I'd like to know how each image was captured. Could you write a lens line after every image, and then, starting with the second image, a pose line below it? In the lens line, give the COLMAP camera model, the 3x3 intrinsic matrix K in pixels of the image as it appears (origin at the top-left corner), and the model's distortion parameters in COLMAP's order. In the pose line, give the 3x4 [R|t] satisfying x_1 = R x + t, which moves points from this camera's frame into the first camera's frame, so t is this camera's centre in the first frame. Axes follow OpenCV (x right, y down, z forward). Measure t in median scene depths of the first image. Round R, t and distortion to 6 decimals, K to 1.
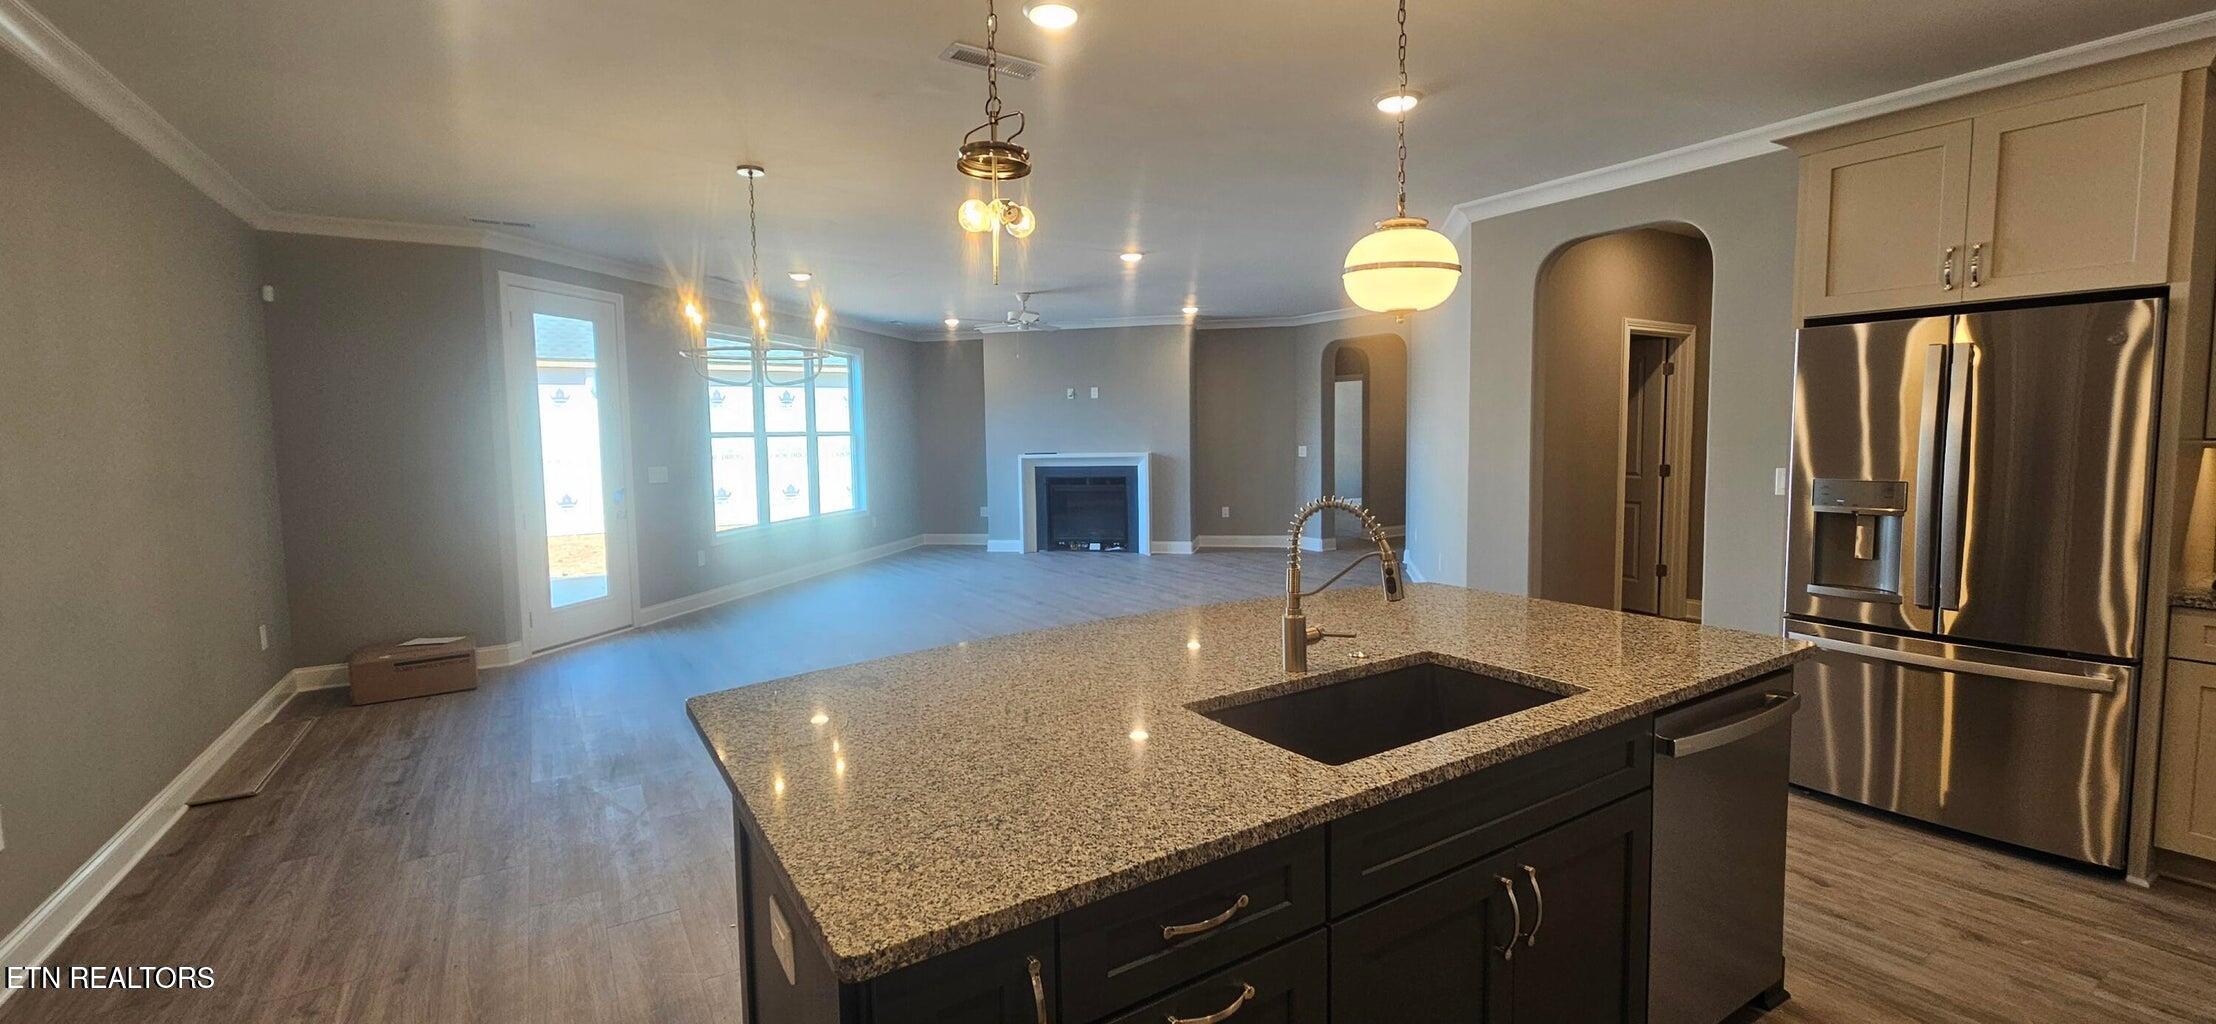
lens RADIAL K [[899.4, 0, 1110.1], [0, 899.4, 513.5], [0, 0, 1]] dist [-0.000949, -0.000136]
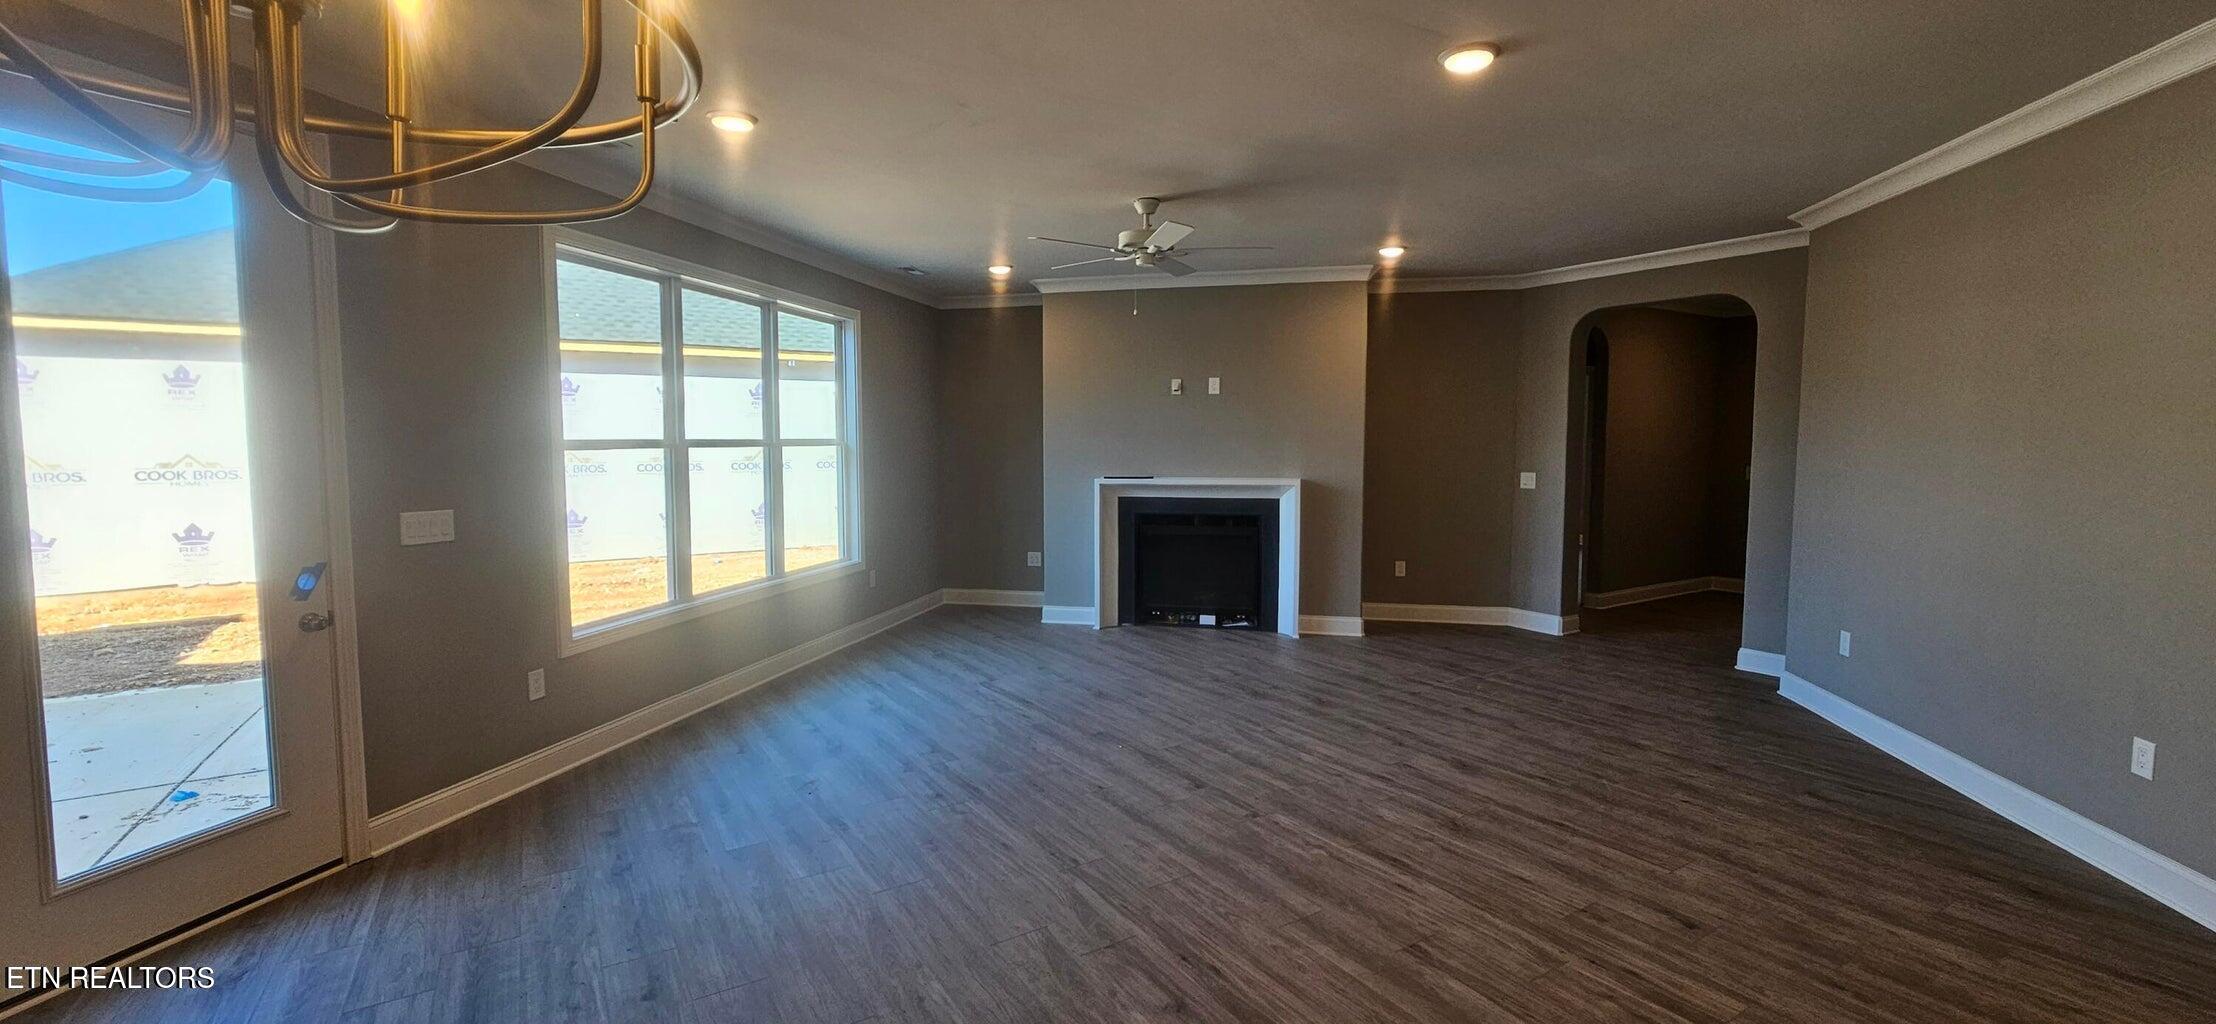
lens RADIAL K [[899.4, 0, 1122.6], [0, 899.4, 507.5], [0, 0, 1]] dist [-0.000949, -0.000136]
pose [[0.999807, 0.015648, 0.011913, -0.090404], [-0.015476, 0.999776, -0.014425, -0.035878], [-0.012136, 0.014238, 0.999825, 0.349045]]
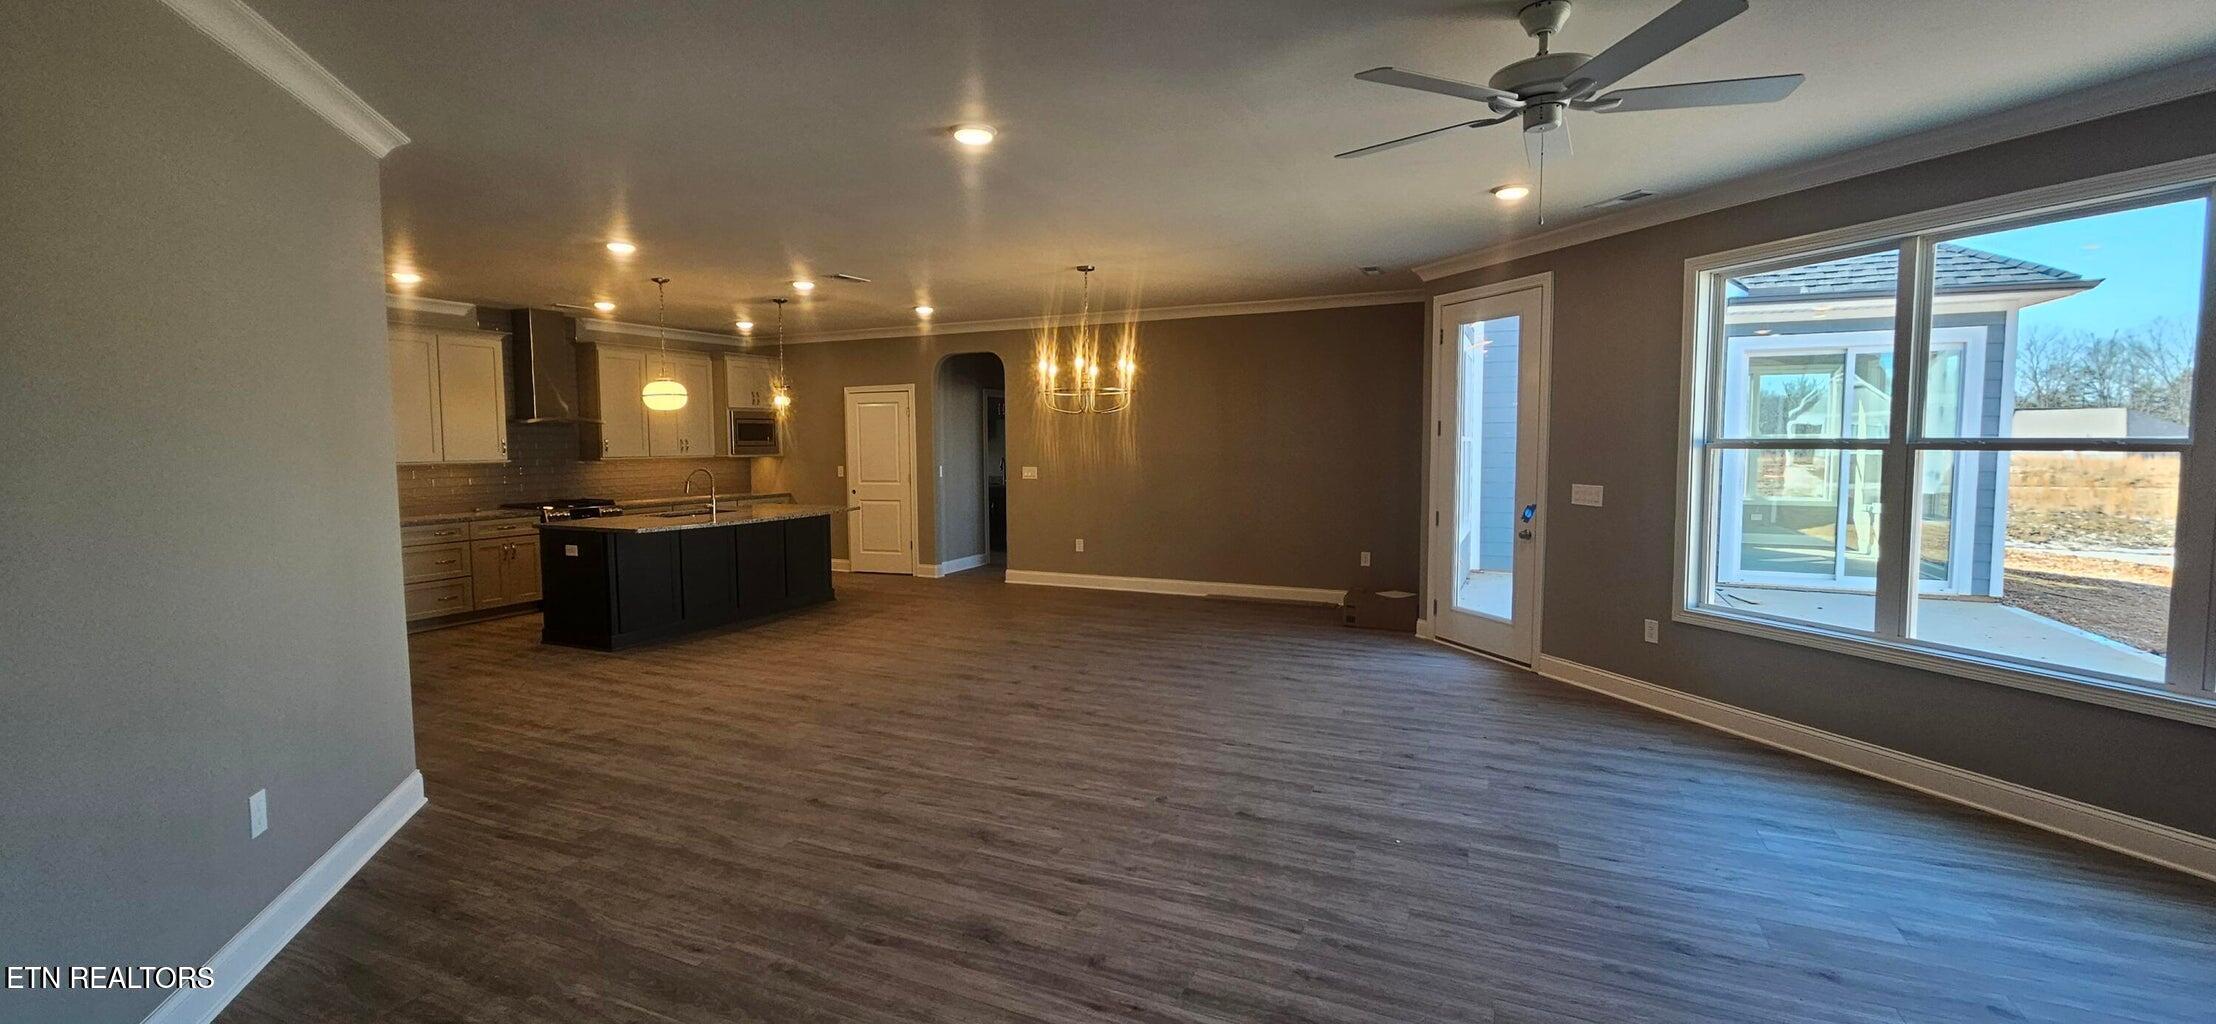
lens RADIAL K [[899.4, 0, 1108.9], [0, 899.4, 500.1], [0, 0, 1]] dist [-0.000949, -0.000136]
pose [[-0.841170, 0.059715, -0.537464, 0.169613], [-0.027596, 0.987849, 0.152945, -0.098354], [0.540066, 0.143485, -0.829301, 0.962308]]
